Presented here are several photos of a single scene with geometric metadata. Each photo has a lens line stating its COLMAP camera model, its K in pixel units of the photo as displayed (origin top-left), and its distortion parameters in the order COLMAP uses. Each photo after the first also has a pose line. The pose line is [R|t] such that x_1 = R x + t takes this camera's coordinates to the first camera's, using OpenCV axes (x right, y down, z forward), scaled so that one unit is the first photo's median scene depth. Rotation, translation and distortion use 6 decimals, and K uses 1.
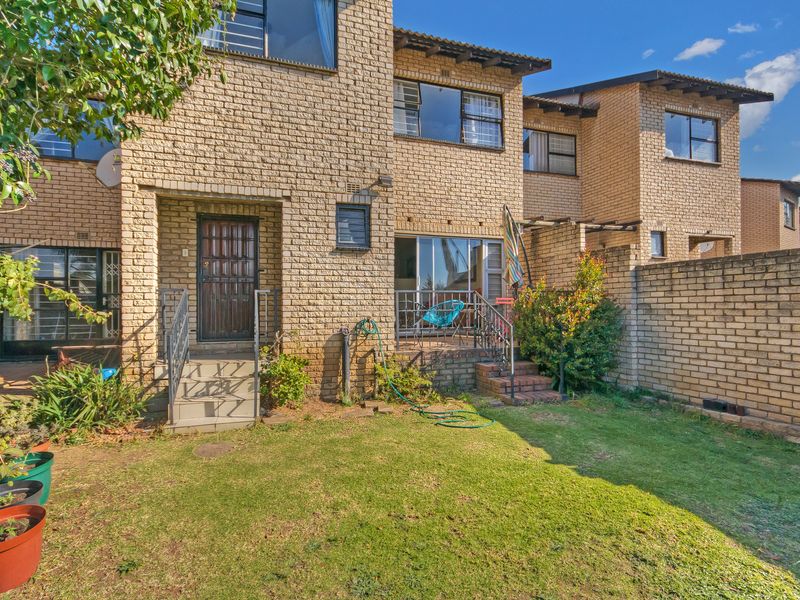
lens RADIAL K [[424.7, 0, 400.0], [0, 424.7, 301.1], [0, 0, 1]] dist [0.007710, -0.000176]
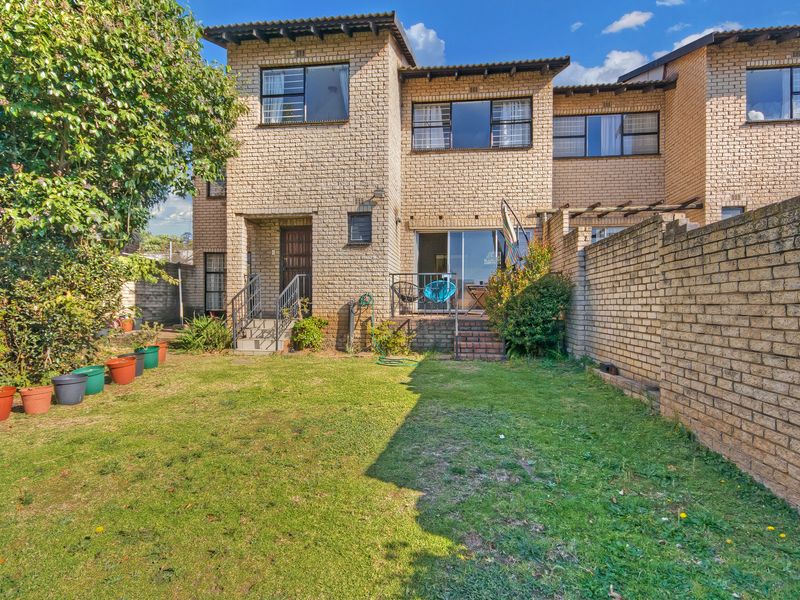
lens RADIAL K [[424.7, 0, 401.3], [0, 424.7, 302.1], [0, 0, 1]] dist [0.007710, -0.000176]
pose [[0.897060, 0.007419, -0.441847, 0.626916], [-0.004079, 0.999955, 0.008508, 0.054632], [0.441890, -0.005830, 0.897050, -0.197566]]
